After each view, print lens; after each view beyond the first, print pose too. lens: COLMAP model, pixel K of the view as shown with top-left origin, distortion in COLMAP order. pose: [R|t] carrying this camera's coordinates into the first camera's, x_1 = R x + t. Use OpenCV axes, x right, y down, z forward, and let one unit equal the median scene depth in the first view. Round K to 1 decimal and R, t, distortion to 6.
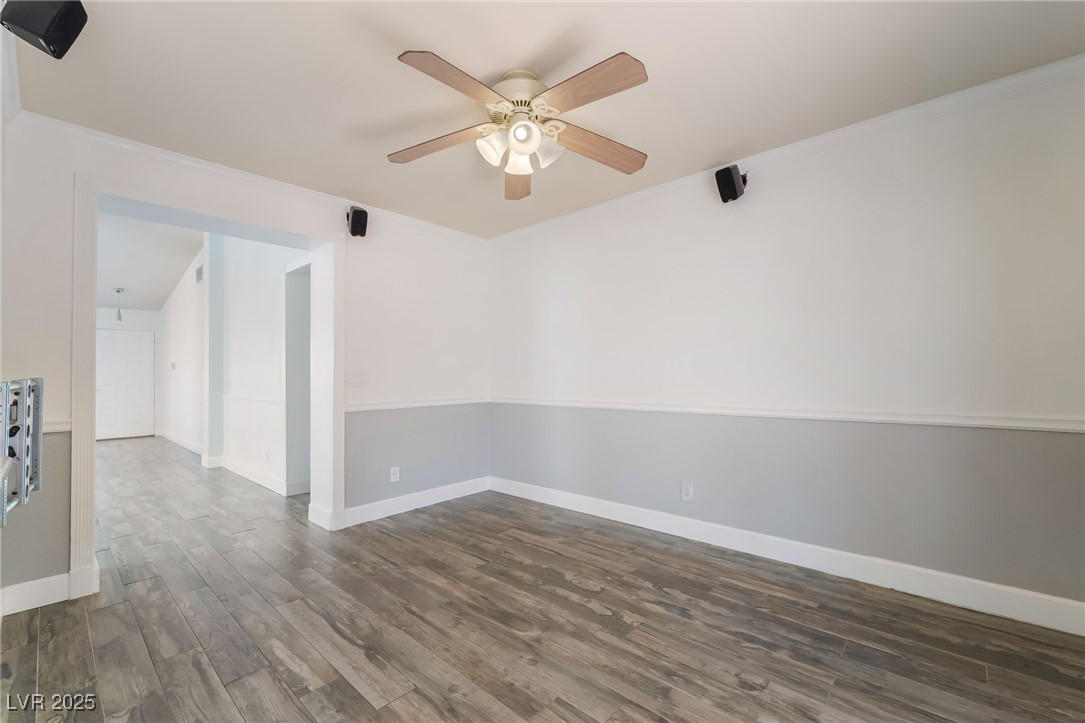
lens RADIAL K [[453.3, 0, 542.5], [0, 453.3, 361.5], [0, 0, 1]] dist [0.000362, 0.000061]
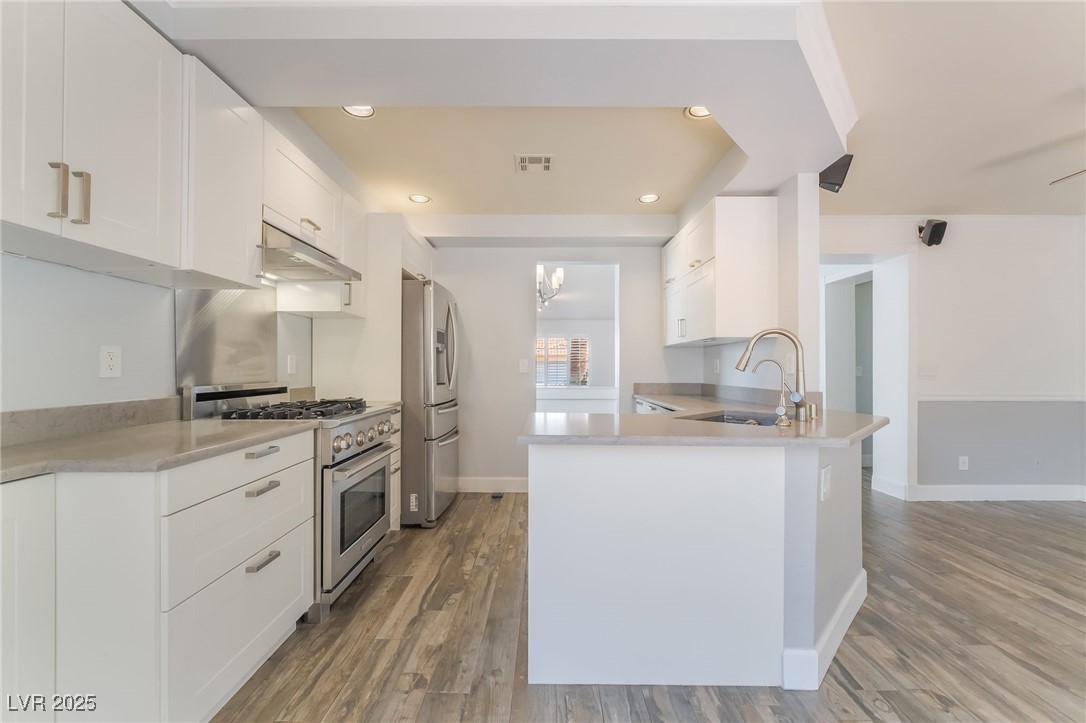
lens RADIAL K [[450.4, 0, 540.6], [0, 450.4, 368.4], [0, 0, 1]] dist [-0.001477, -0.000099]
pose [[0.668542, 0.008245, -0.743628, -0.230012], [0.015201, 0.999578, 0.024749, -0.014782], [0.743519, -0.027850, 0.668135, -0.478524]]
